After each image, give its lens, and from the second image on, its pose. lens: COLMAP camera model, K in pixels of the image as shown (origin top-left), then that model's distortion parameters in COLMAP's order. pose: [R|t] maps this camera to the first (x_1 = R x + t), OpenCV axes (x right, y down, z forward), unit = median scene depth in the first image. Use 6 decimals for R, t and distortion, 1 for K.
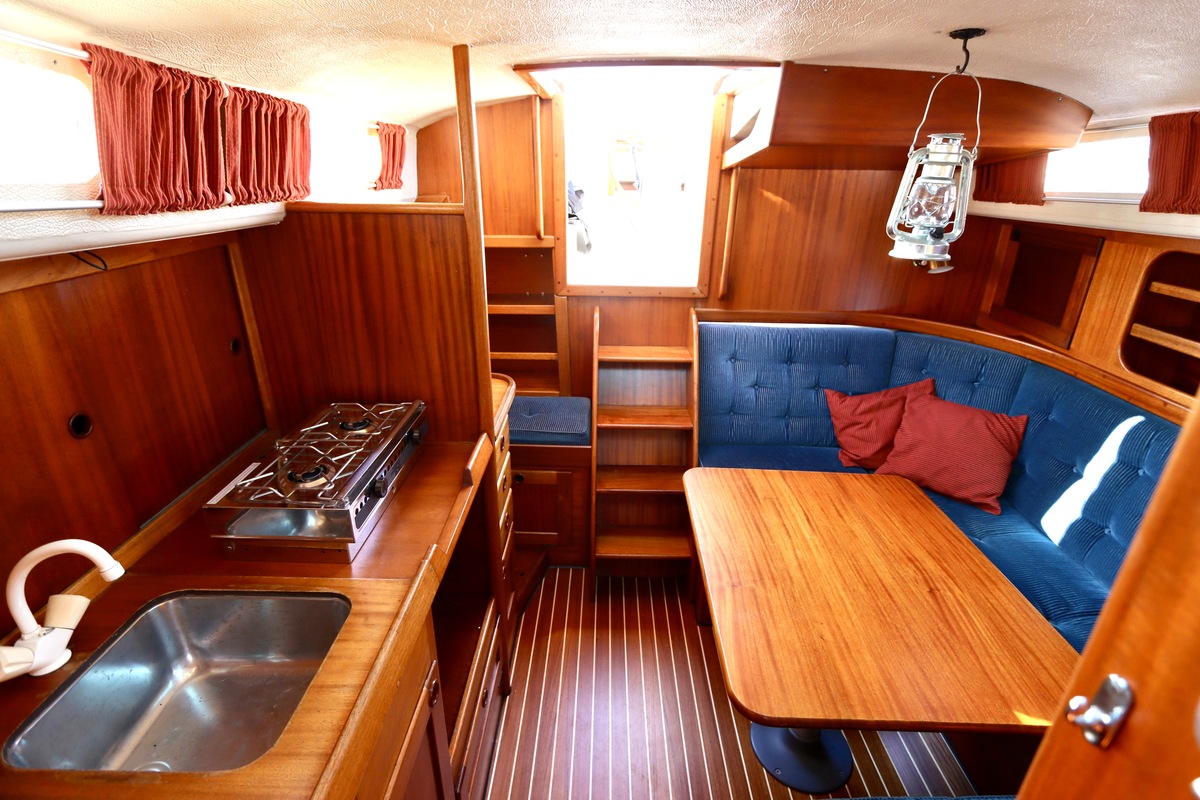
lens RADIAL K [[563.8, 0, 600.8], [0, 563.8, 391.0], [0, 0, 1]] dist [-0.014378, 0.001151]
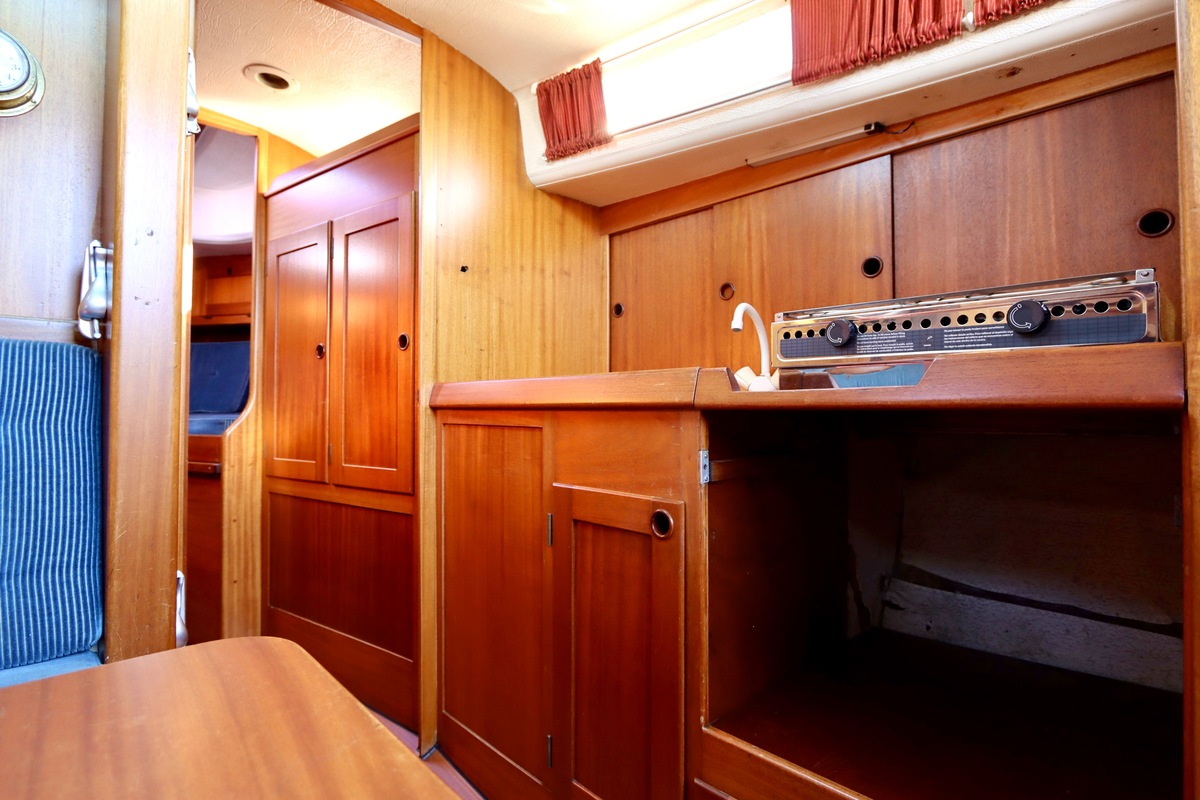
lens RADIAL K [[589.1, 0, 597.9], [0, 589.1, 394.9], [0, 0, 1]] dist [-0.015705, -0.000155]
pose [[-0.704196, -0.023708, -0.709610, 0.181422], [-0.266200, 0.935354, 0.232919, 0.076324], [0.658214, 0.352919, -0.664983, 0.636431]]
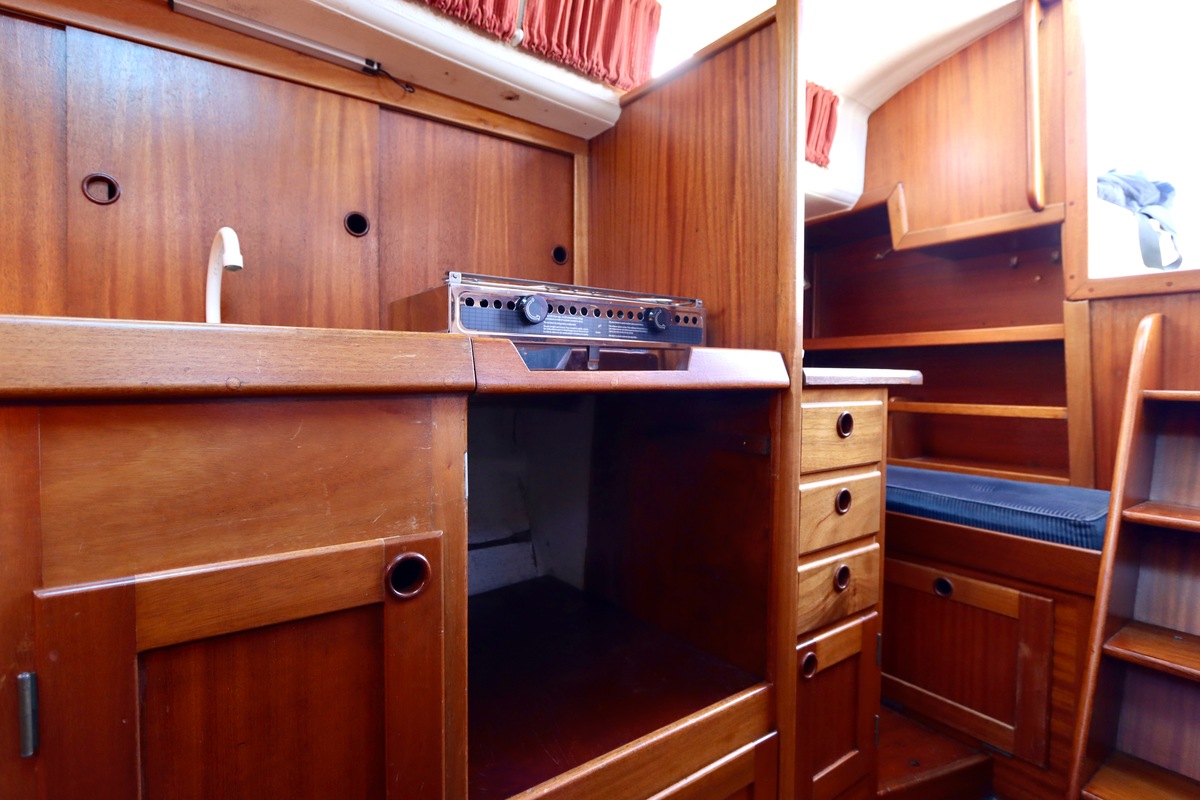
lens RADIAL K [[587.6, 0, 603.6], [0, 587.6, 392.4], [0, 0, 1]] dist [-0.022698, 0.000778]
pose [[0.600270, 0.011153, -0.799720, 0.118340], [-0.289827, 0.934975, -0.204506, 0.189312], [0.745437, 0.354539, 0.564470, 0.332655]]
